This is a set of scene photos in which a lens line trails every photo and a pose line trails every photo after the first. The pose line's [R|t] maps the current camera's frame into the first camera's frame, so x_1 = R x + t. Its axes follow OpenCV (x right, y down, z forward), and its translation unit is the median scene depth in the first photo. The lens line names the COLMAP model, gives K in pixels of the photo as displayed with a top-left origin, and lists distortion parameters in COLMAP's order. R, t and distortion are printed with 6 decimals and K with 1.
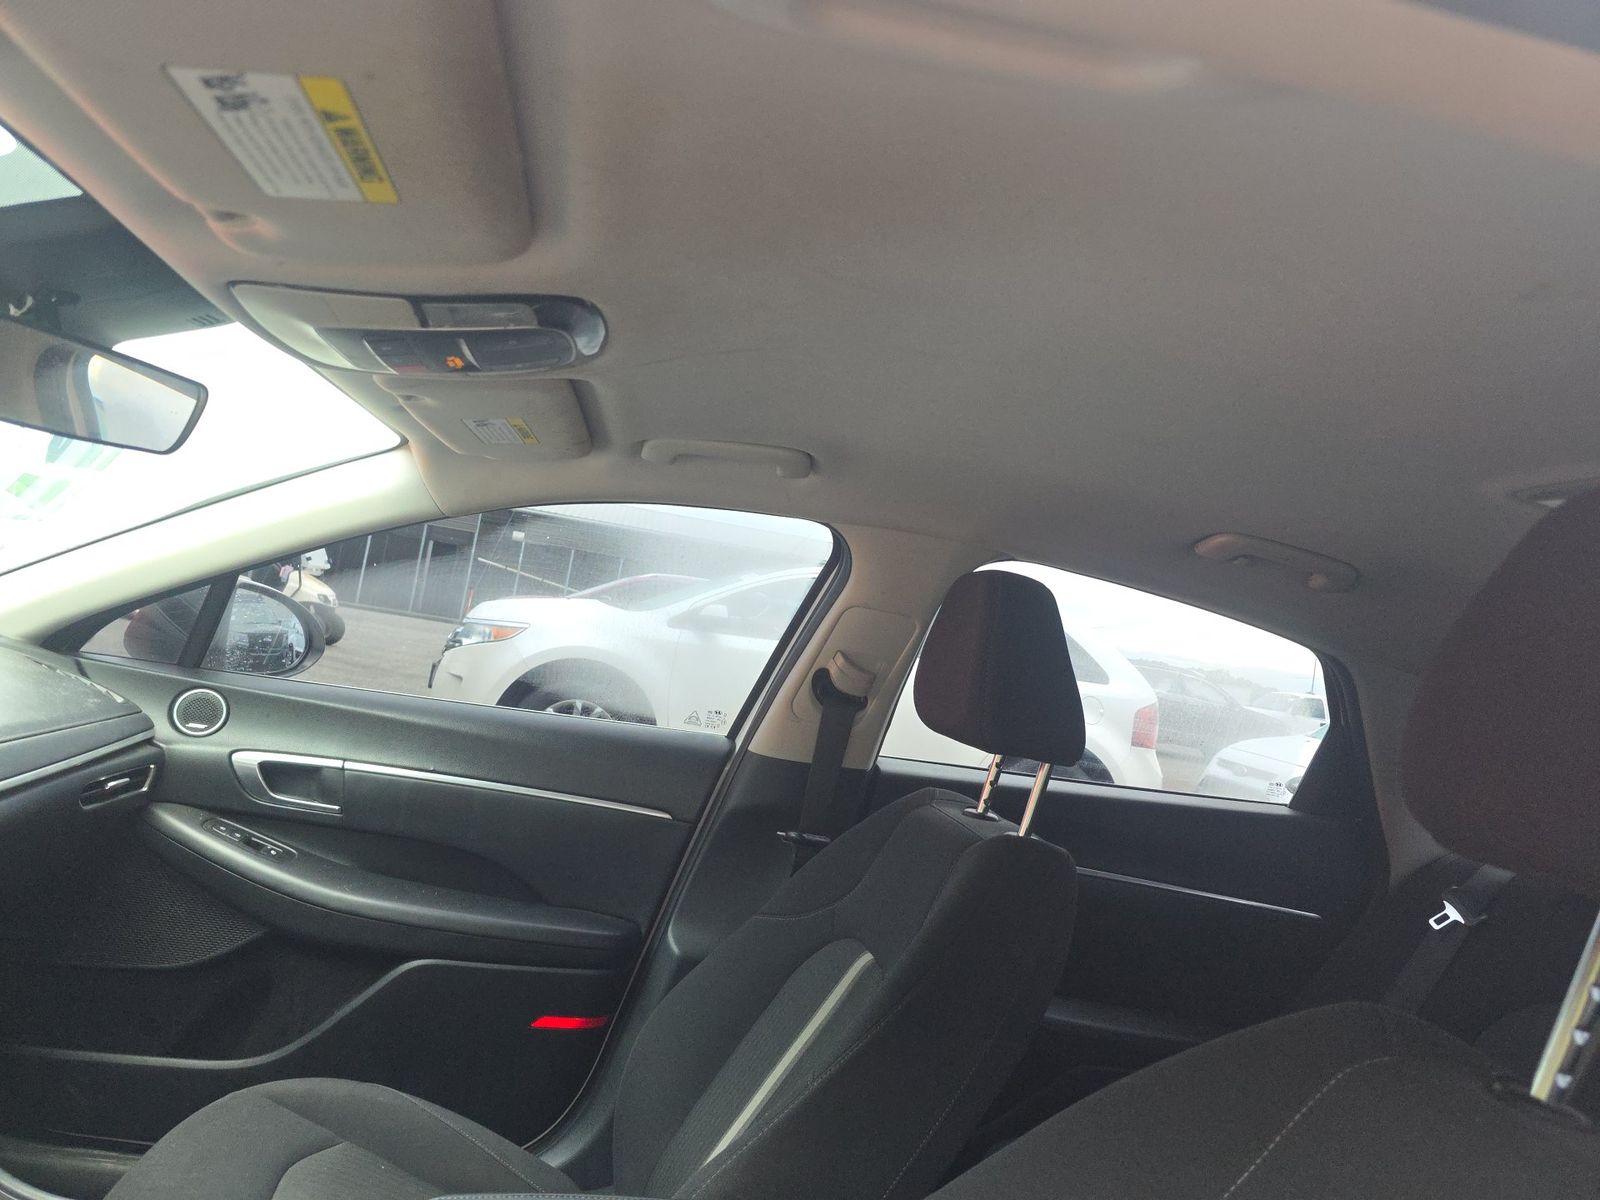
lens RADIAL K [[1075.9, 0, 795.1], [0, 1075.9, 581.5], [0, 0, 1]] dist [0.060444, -0.066089]
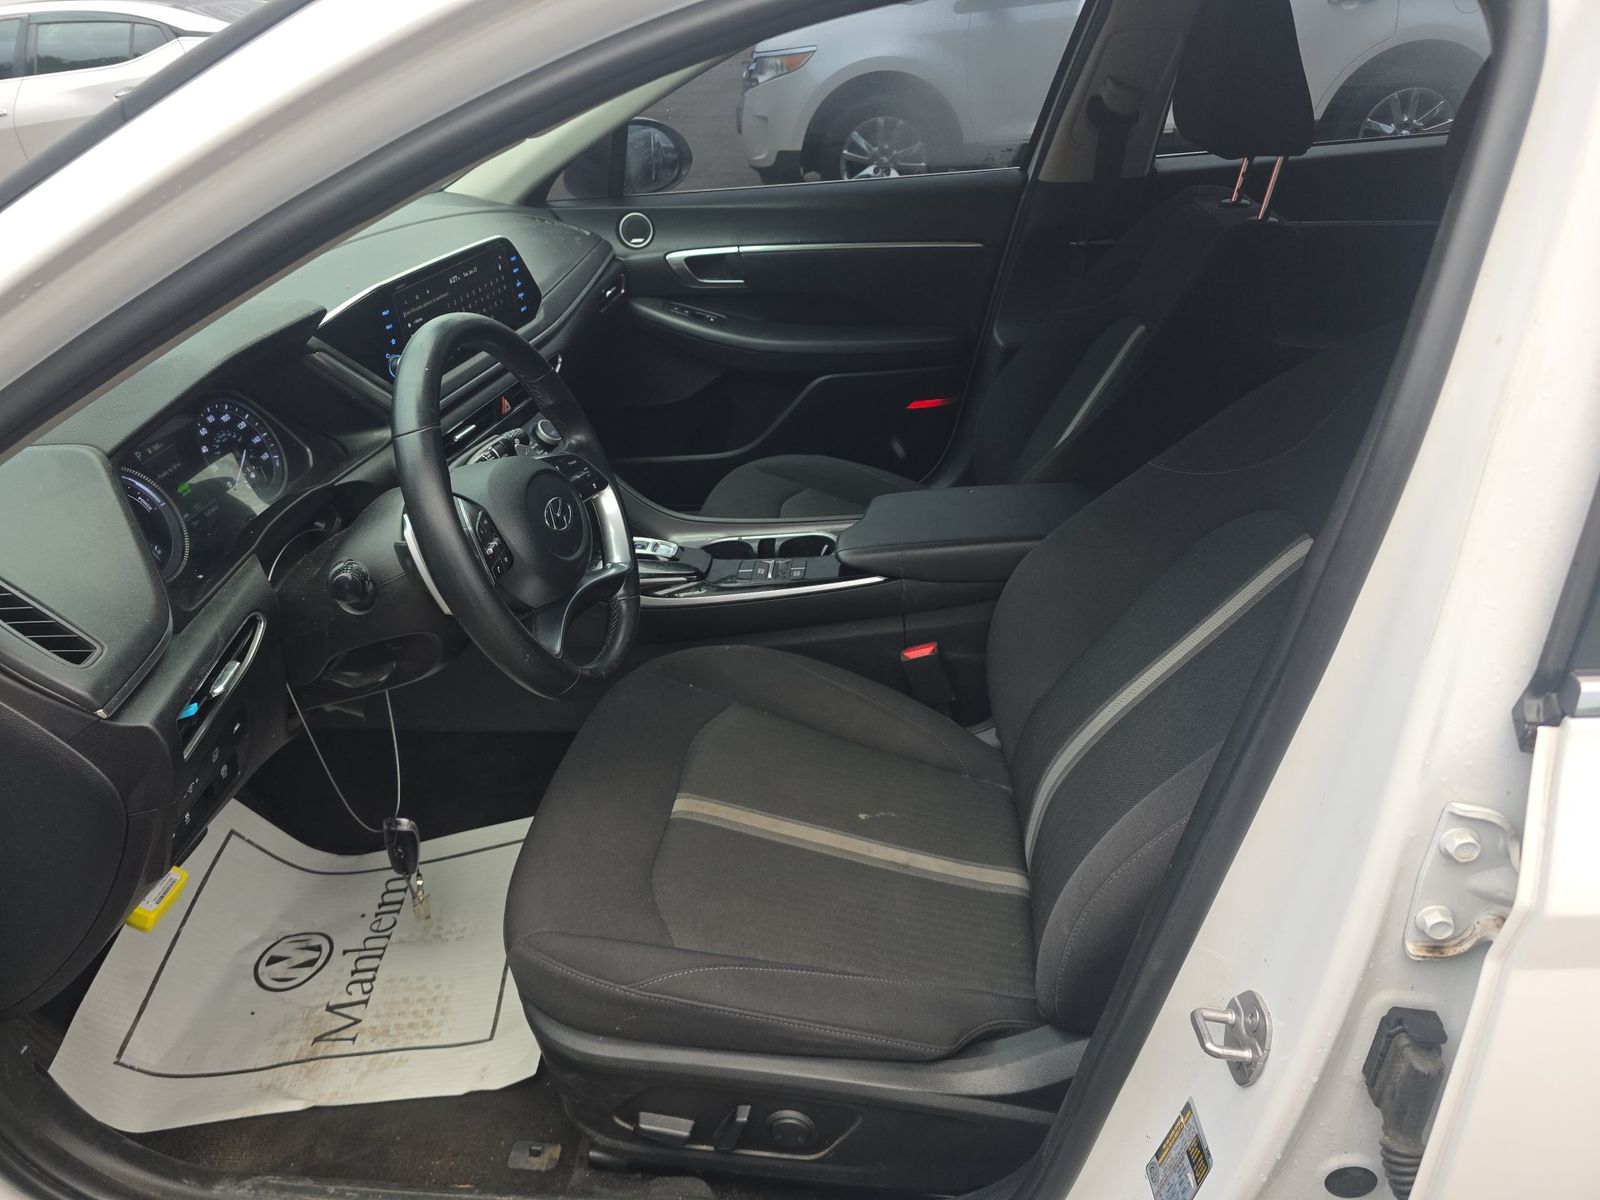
lens RADIAL K [[1075.9, 0, 795.1], [0, 1075.9, 581.5], [0, 0, 1]] dist [0.060444, -0.066089]
pose [[0.945528, -0.076811, -0.316350, 0.051177], [0.229617, 0.846215, 0.480828, -0.116130], [0.230767, -0.527276, 0.817757, -0.317923]]
